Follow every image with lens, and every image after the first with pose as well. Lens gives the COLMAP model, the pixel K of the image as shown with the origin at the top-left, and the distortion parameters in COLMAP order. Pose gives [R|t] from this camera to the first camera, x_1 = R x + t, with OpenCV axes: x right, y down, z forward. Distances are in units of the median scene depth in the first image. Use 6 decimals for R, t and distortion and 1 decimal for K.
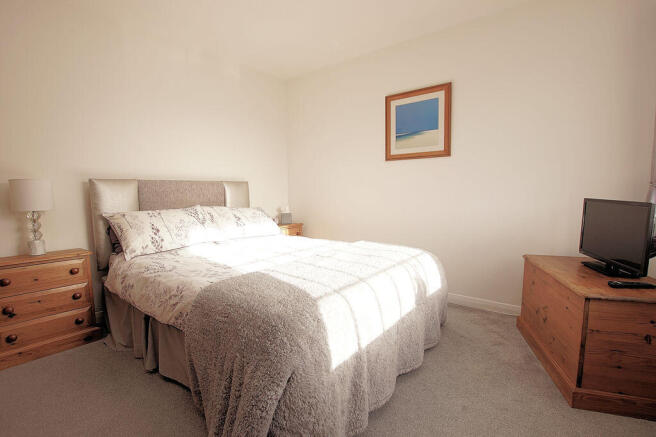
lens RADIAL K [[304.4, 0, 328.0], [0, 304.4, 218.5], [0, 0, 1]] dist [-0.001984, -0.000294]
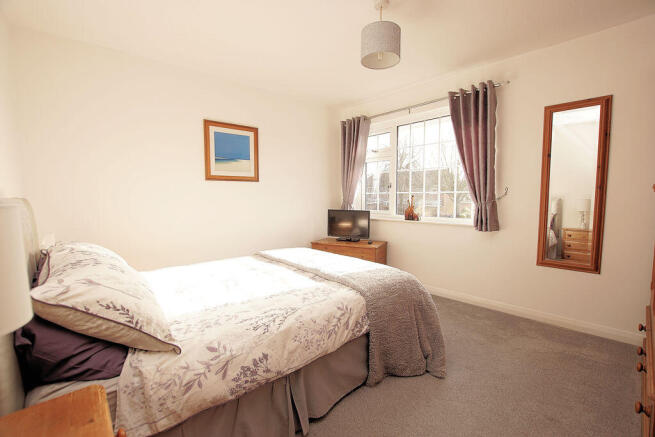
lens RADIAL K [[304.0, 0, 327.5], [0, 304.0, 218.5], [0, 0, 1]] dist [-0.001984, -0.000294]
pose [[0.158112, -0.061786, 0.985486, -0.870816], [0.098893, 0.994013, 0.046454, -0.074467], [-0.982457, 0.090112, 0.163276, 0.485242]]
